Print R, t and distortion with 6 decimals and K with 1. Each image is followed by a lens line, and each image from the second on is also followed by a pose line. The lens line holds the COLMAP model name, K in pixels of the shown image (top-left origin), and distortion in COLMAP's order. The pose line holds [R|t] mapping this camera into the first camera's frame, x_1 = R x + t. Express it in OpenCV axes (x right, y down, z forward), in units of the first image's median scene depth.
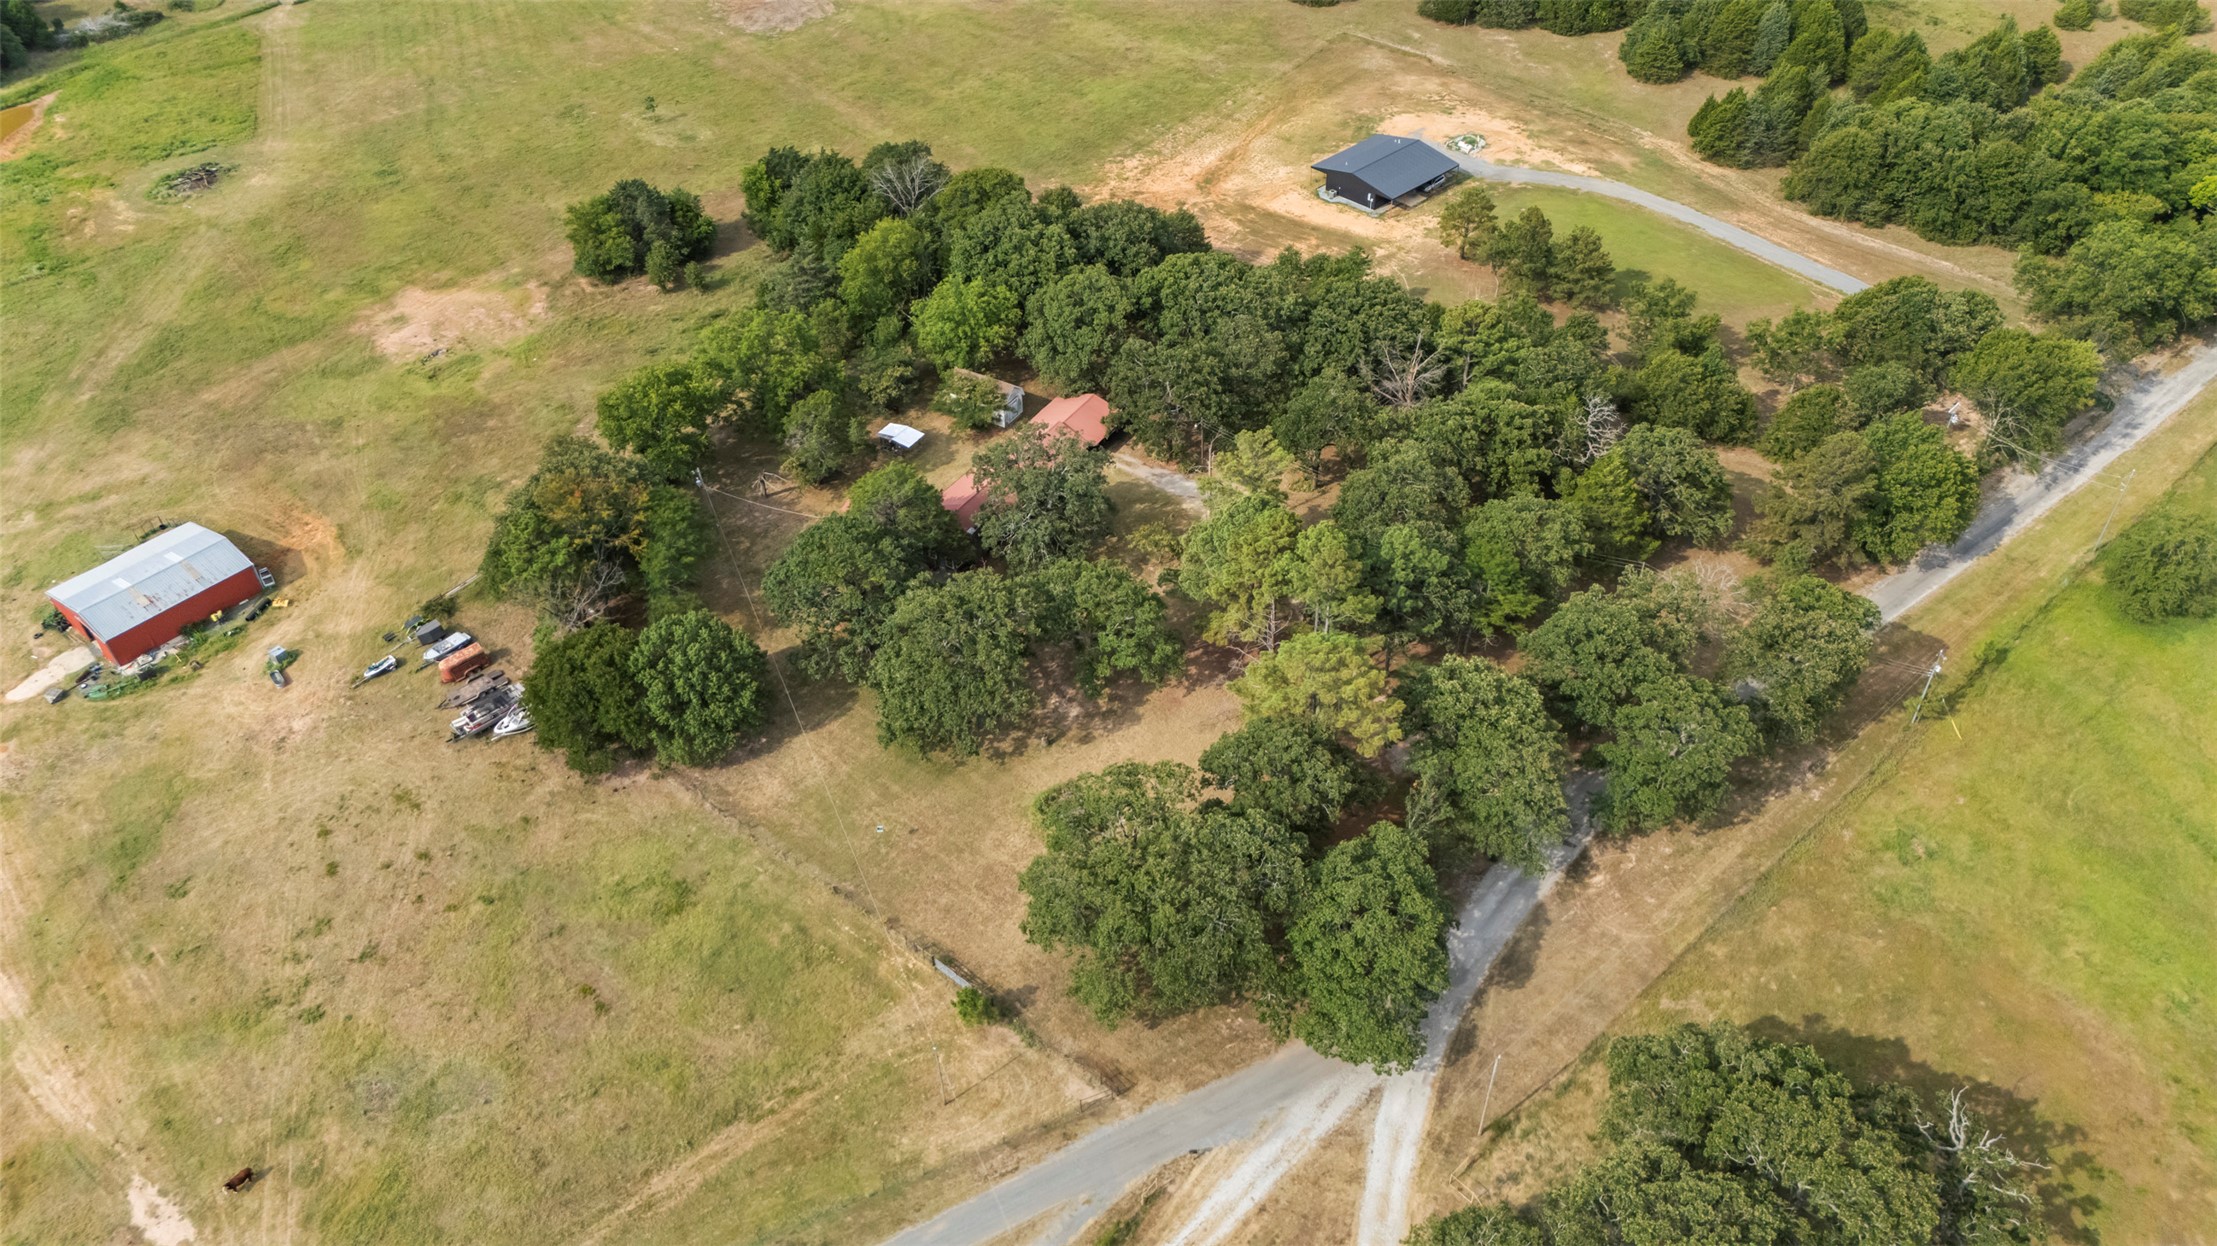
lens RADIAL K [[1649.9, 0, 1104.1], [0, 1649.9, 619.1], [0, 0, 1]] dist [0.064003, -0.065202]
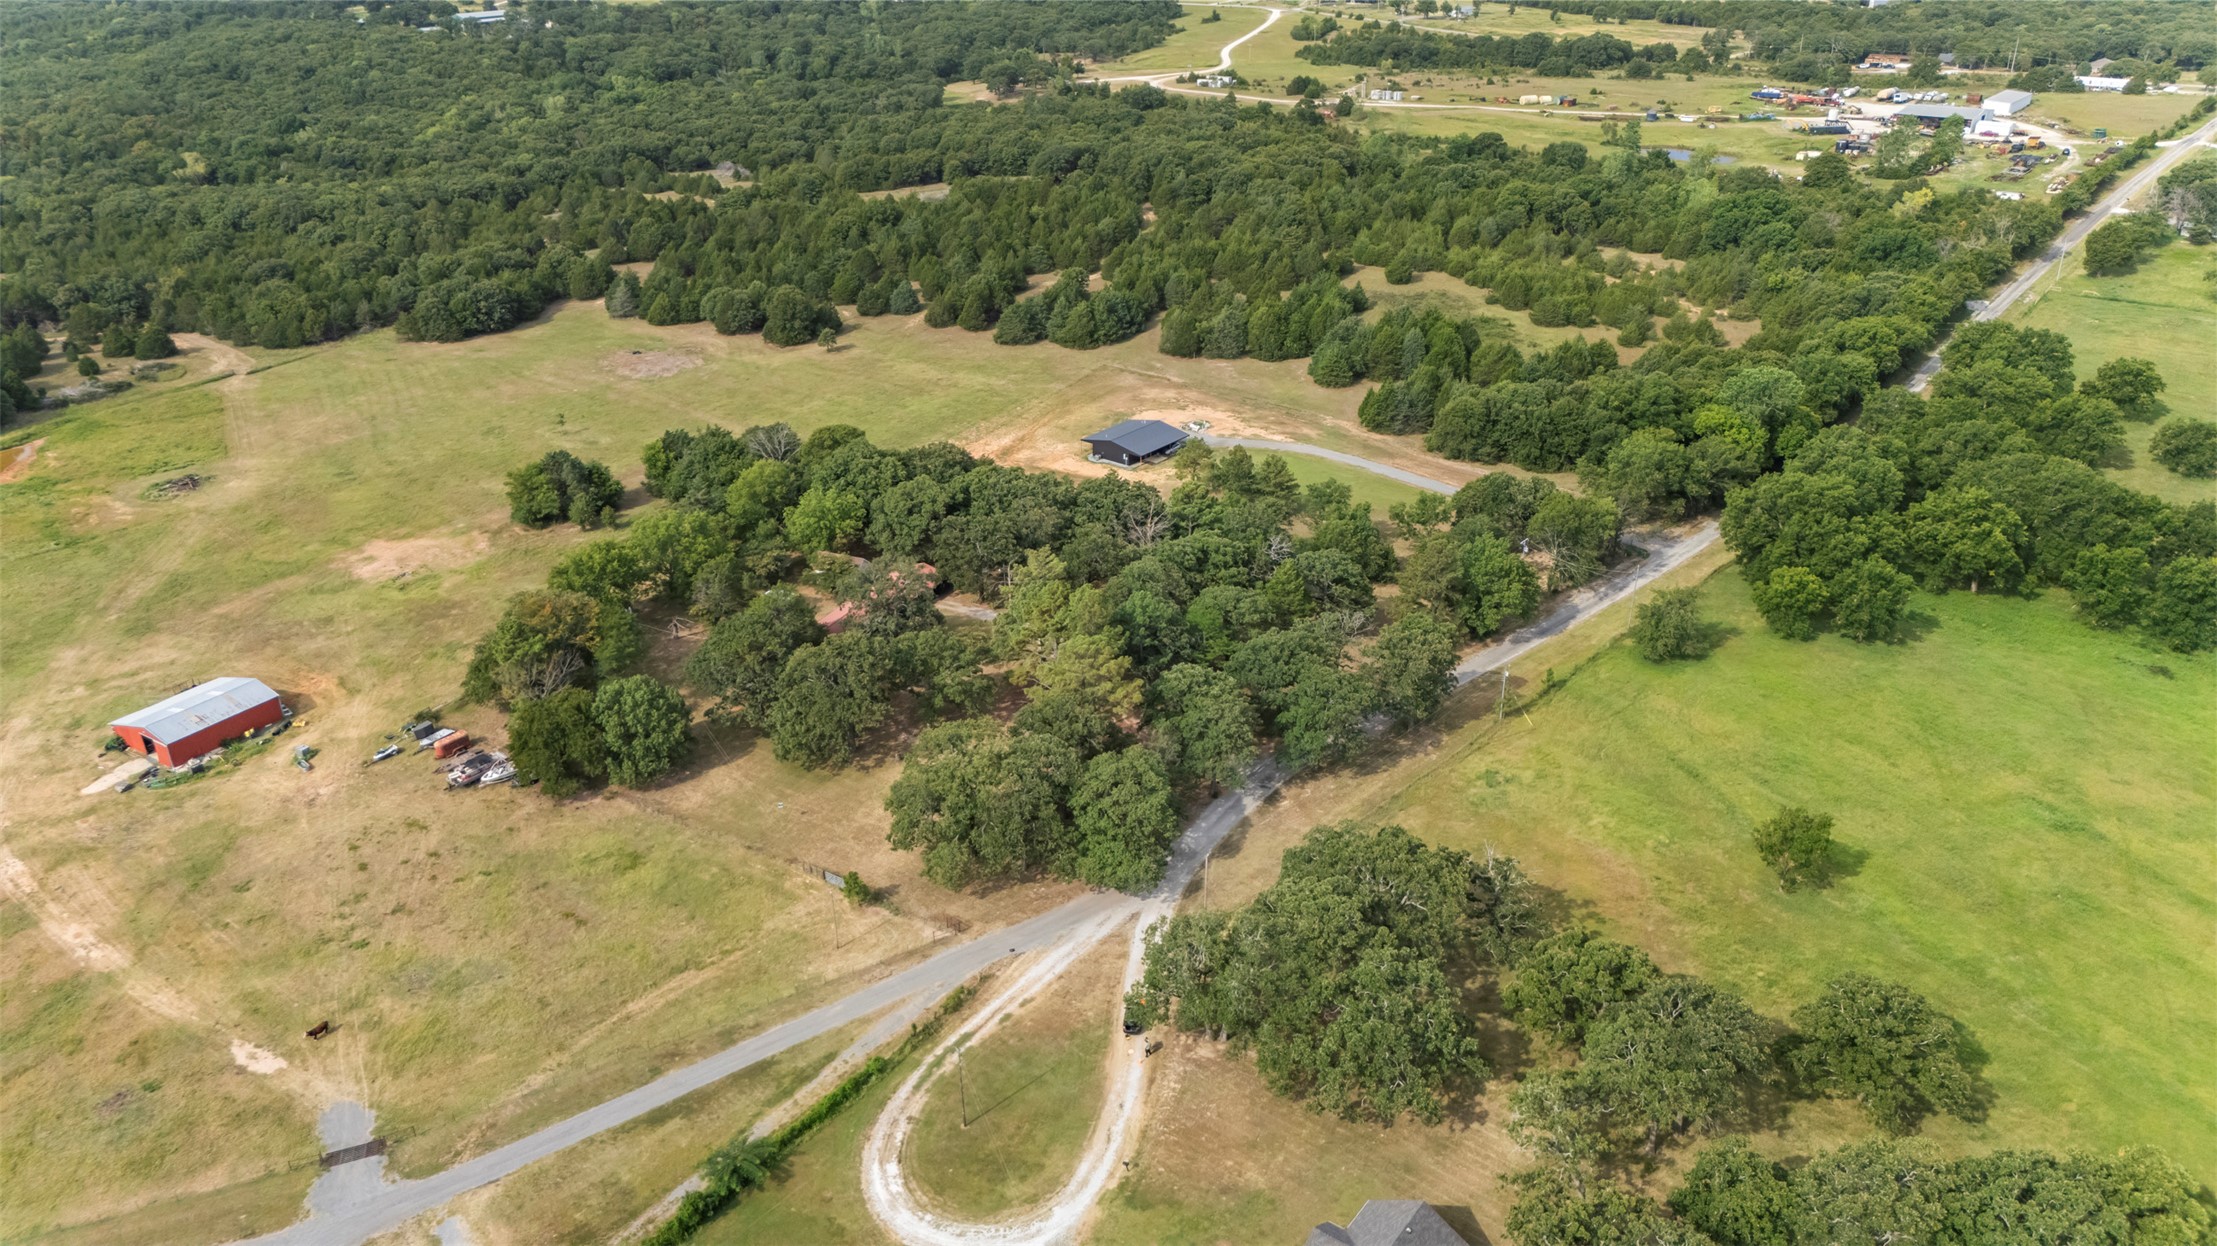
lens RADIAL K [[1649.9, 0, 1103.4], [0, 1649.9, 623.7], [0, 0, 1]] dist [0.064003, -0.065202]
pose [[0.993301, -0.041573, 0.107816, -0.007959], [0.067683, 0.965553, -0.251249, 0.288229], [-0.093657, 0.256863, 0.961899, -0.333769]]
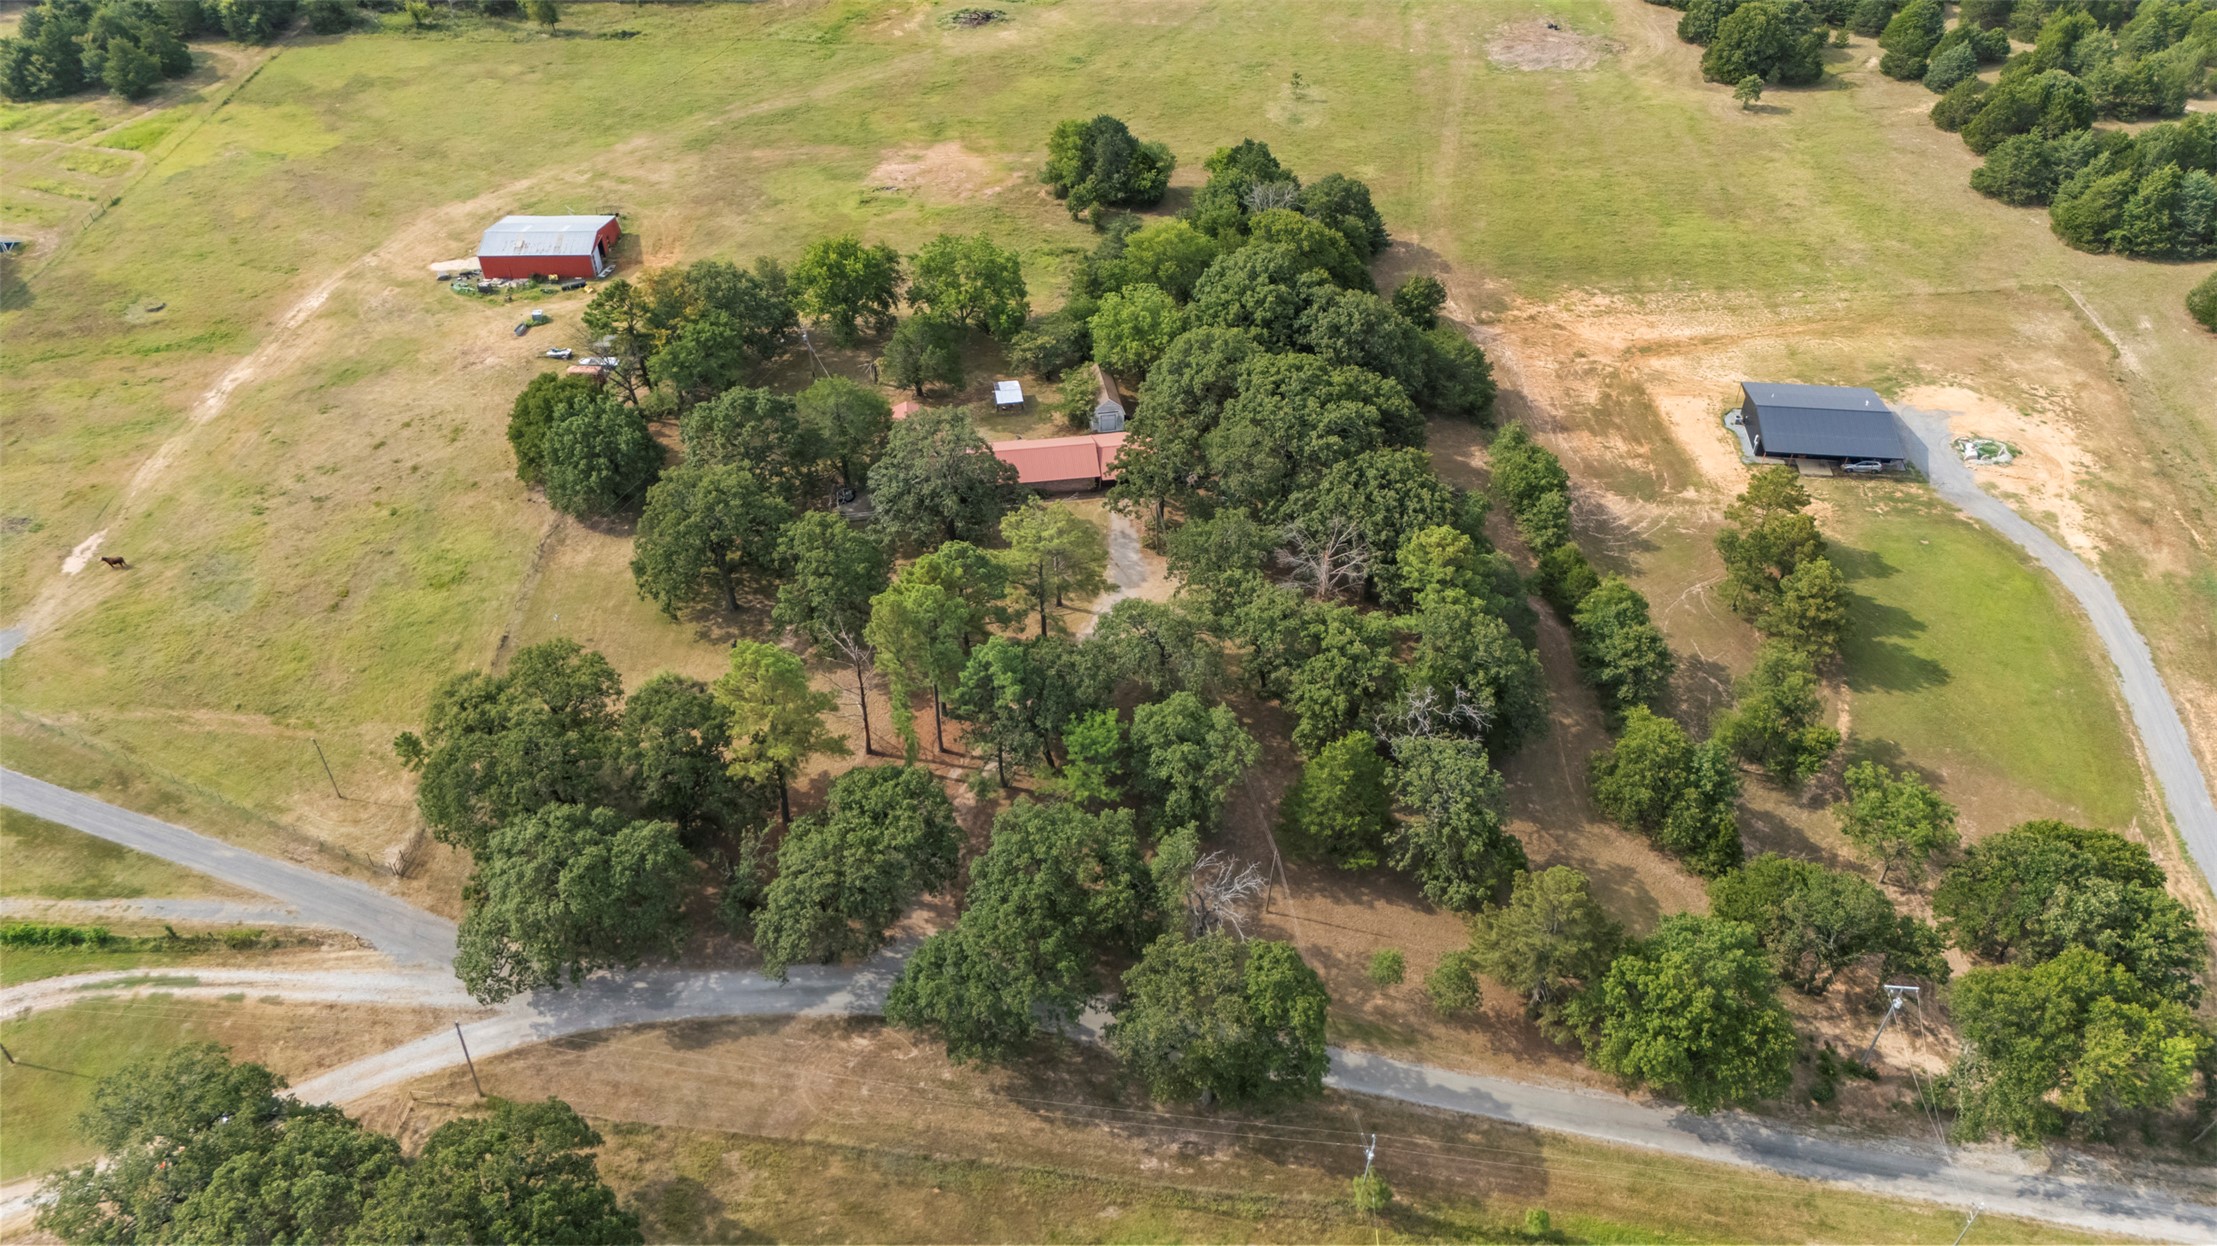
lens RADIAL K [[1649.9, 0, 1089.3], [0, 1649.9, 612.2], [0, 0, 1]] dist [0.064003, -0.065202]
pose [[0.648086, 0.499990, -0.574451, 0.638868], [-0.503375, 0.847270, 0.169547, -0.215524], [0.571487, 0.179284, 0.800787, 0.234579]]
